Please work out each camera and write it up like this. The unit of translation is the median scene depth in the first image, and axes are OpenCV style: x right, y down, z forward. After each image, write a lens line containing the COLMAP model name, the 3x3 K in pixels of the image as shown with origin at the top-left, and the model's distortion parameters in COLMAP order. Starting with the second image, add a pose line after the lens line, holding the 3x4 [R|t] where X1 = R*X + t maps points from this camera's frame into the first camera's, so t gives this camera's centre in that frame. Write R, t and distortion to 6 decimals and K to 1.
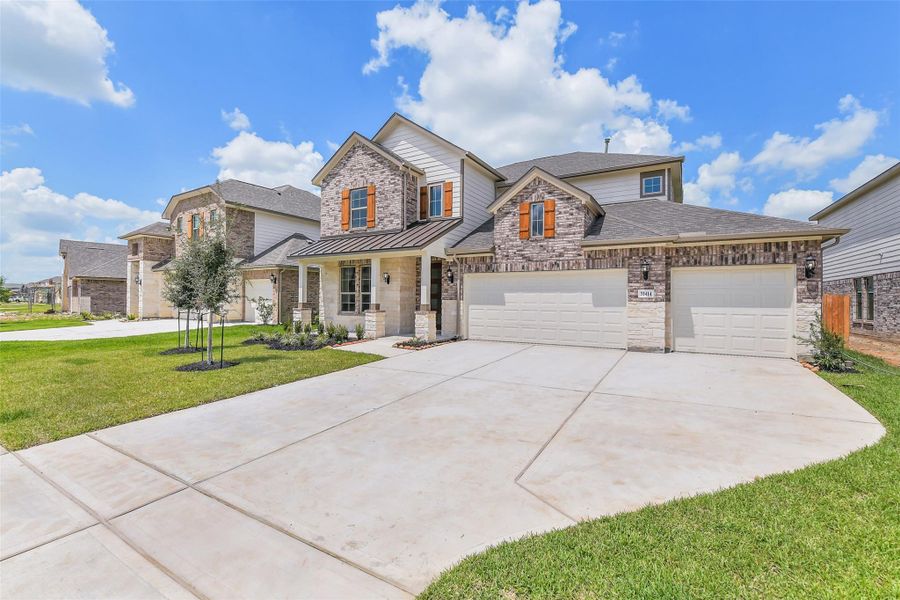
lens RADIAL K [[386.6, 0, 449.4], [0, 386.6, 297.3], [0, 0, 1]] dist [0.000002, -0.007015]
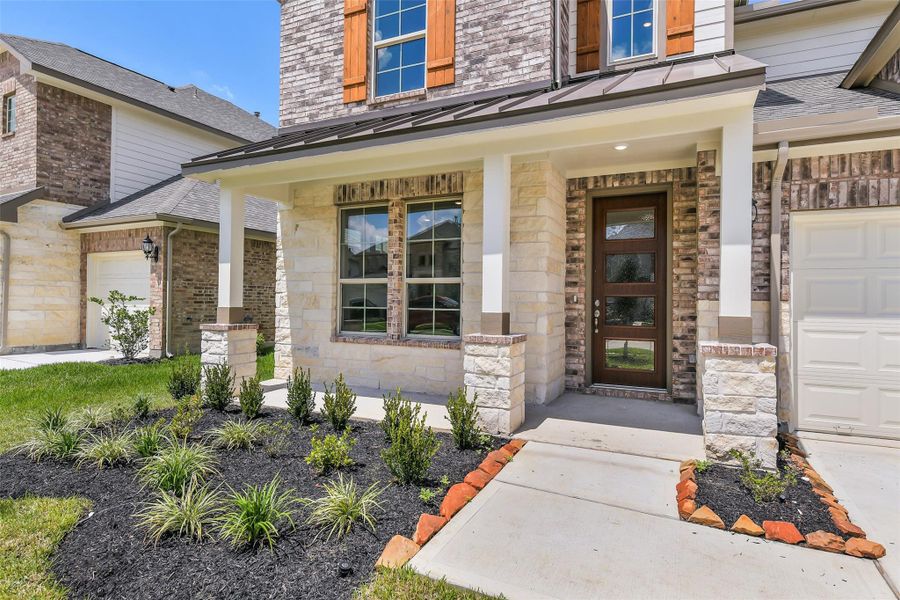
lens RADIAL K [[500.1, 0, 450.0], [0, 500.1, 300.0], [0, 0, 1]] dist [0.002324, 0.000653]
pose [[0.996473, 0.004883, 0.083774, -0.262013], [-0.005018, 0.999986, 0.001396, 0.007190], [-0.083766, -0.001812, 0.996484, 0.636670]]
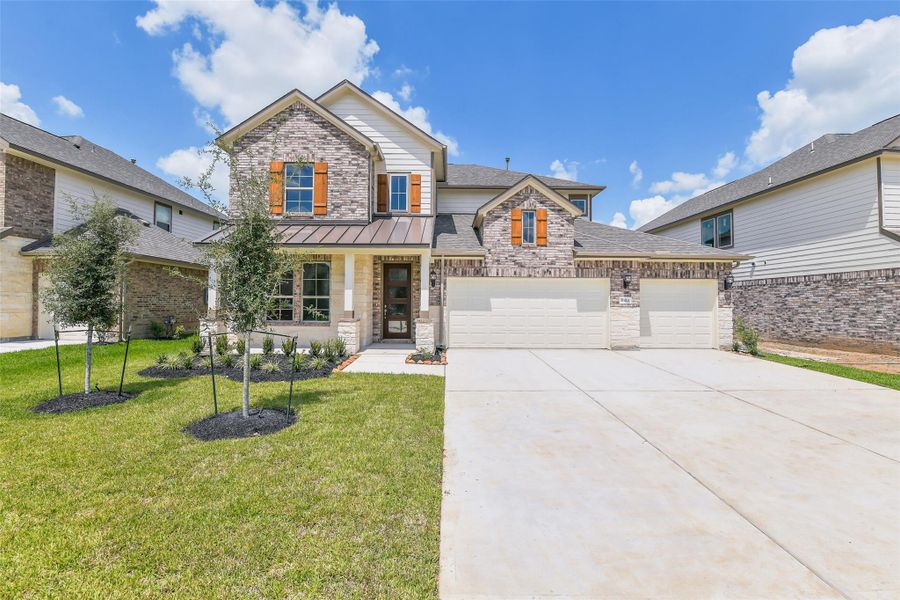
lens RADIAL K [[386.6, 0, 449.4], [0, 386.6, 297.3], [0, 0, 1]] dist [0.000002, -0.007015]
pose [[0.863782, 0.008715, 0.503791, -0.423877], [-0.003993, 0.999937, -0.010451, -0.003162], [-0.503850, 0.007015, 0.863763, 0.203224]]
